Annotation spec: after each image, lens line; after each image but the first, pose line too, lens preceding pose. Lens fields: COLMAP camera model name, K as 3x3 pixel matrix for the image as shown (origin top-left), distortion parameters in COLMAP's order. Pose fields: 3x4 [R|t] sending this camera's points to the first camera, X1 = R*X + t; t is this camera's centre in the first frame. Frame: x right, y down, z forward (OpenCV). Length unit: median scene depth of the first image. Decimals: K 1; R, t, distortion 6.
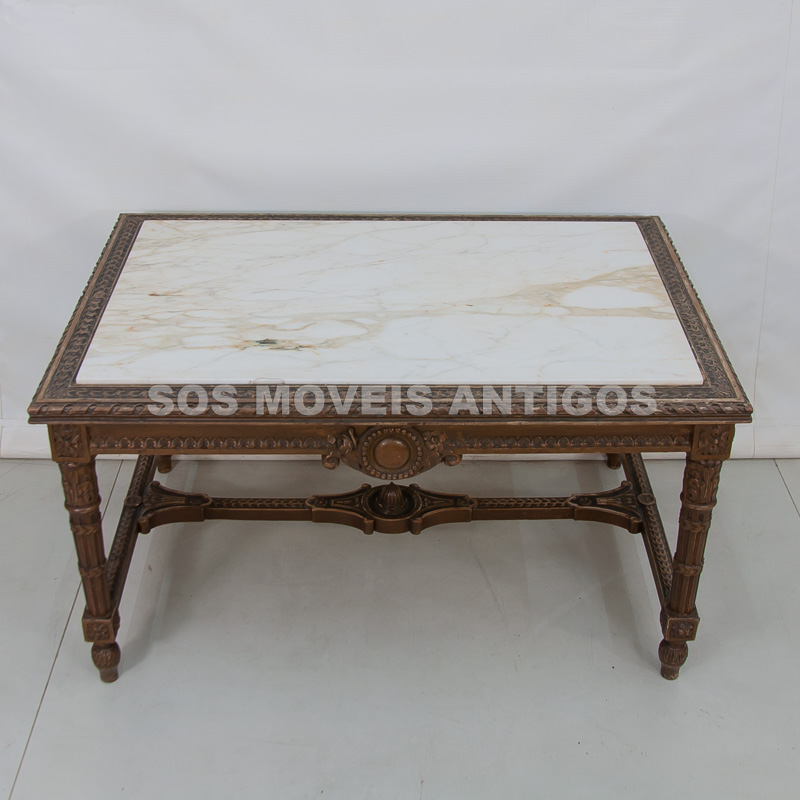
lens RADIAL K [[1308.2, 0, 400.0], [0, 1308.2, 400.0], [0, 0, 1]] dist [-0.108582, -0.081150]
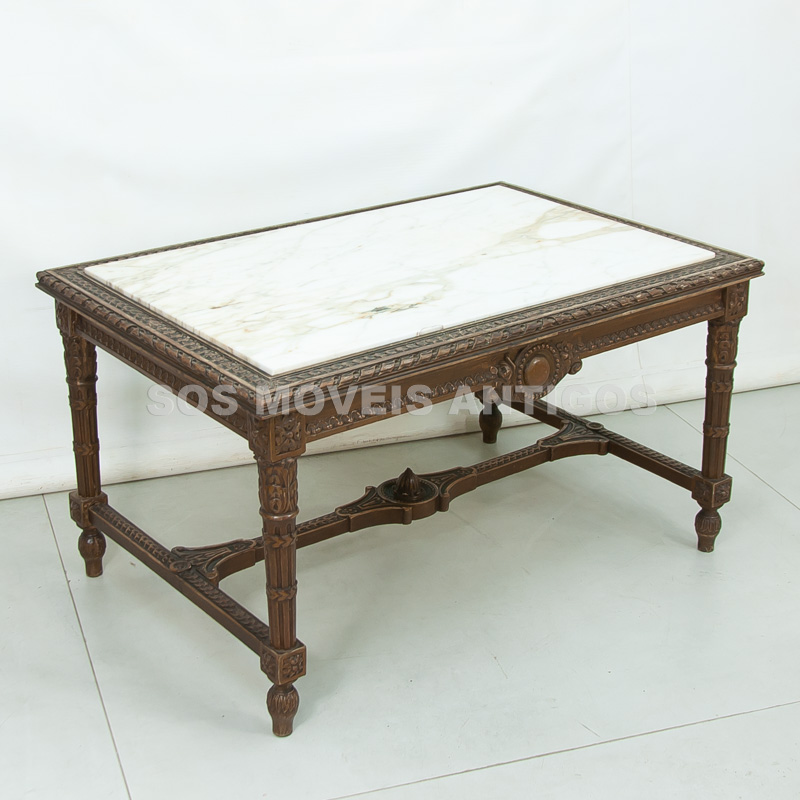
lens RADIAL K [[1616.9, 0, 473.2], [0, 1616.9, 399.4], [0, 0, 1]] dist [-0.043212, -0.045283]
pose [[0.759671, -0.234301, 0.606633, -0.794421], [0.328520, 0.943324, -0.047055, 0.099818], [-0.561227, 0.235037, 0.793588, -0.005760]]
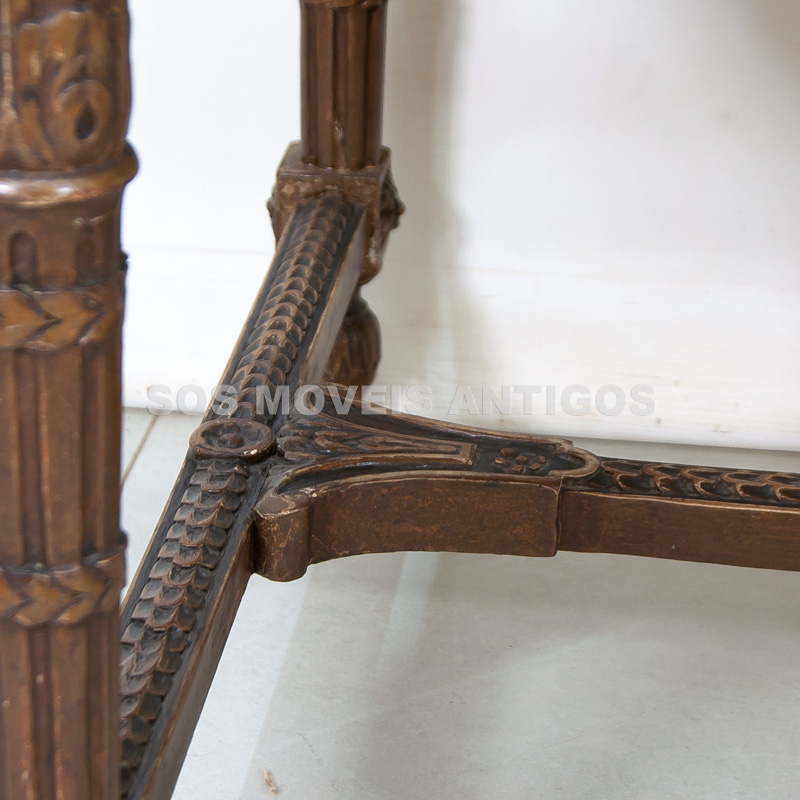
lens RADIAL K [[3096.1, 0, 399.5], [0, 3096.1, 365.2], [0, 0, 1]] dist [0.058664, 0.781890]
pose [[0.992935, 0.060155, -0.102284, -0.144288], [-0.075752, 0.984818, -0.156187, 0.164715], [0.091335, 0.162832, 0.982417, 0.568474]]
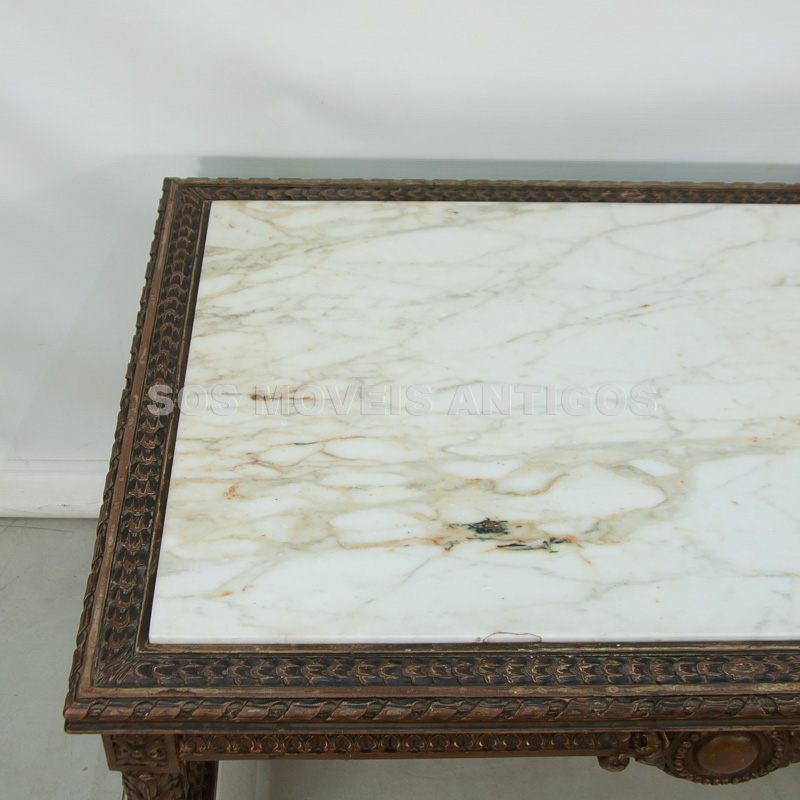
lens RADIAL K [[1410.9, 0, 400.0], [0, 1410.9, 400.0], [0, 0, 1]] dist [-0.083053, -0.058065]
pose [[0.999631, -0.000495, 0.027171, -0.151066], [-0.005584, 0.974765, 0.223165, -0.222027], [-0.026595, -0.223234, 0.974402, 0.428318]]
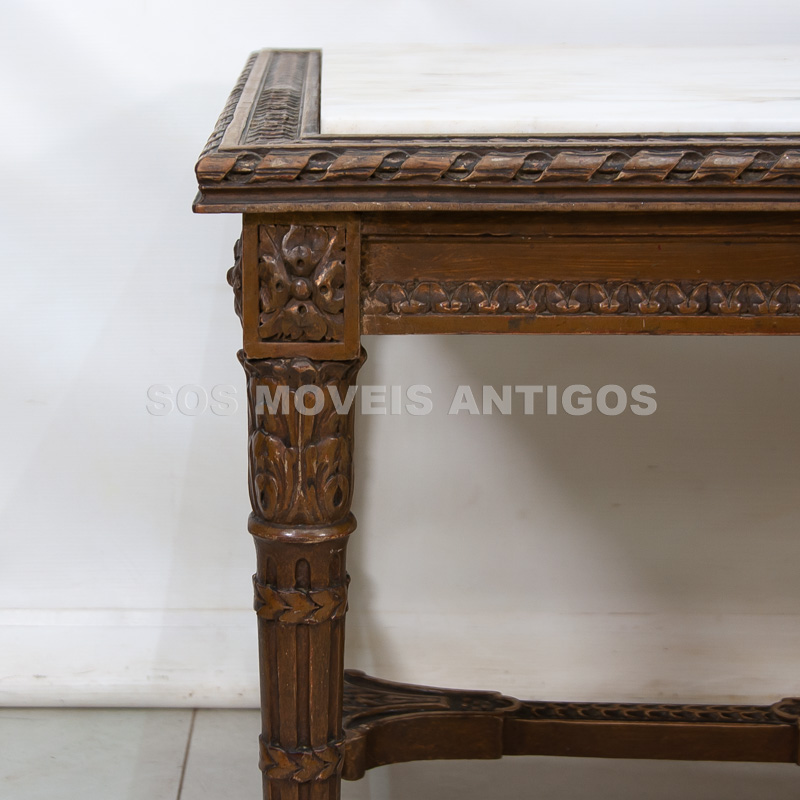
lens RADIAL K [[2032.1, 0, 300.0], [0, 2032.1, 398.5], [0, 0, 1]] dist [0.090186, 0.282024]
pose [[0.999996, -0.001010, -0.002731, -0.236325], [0.000075, 0.946578, -0.322474, 0.210608], [0.002910, 0.322473, 0.946574, 0.480033]]
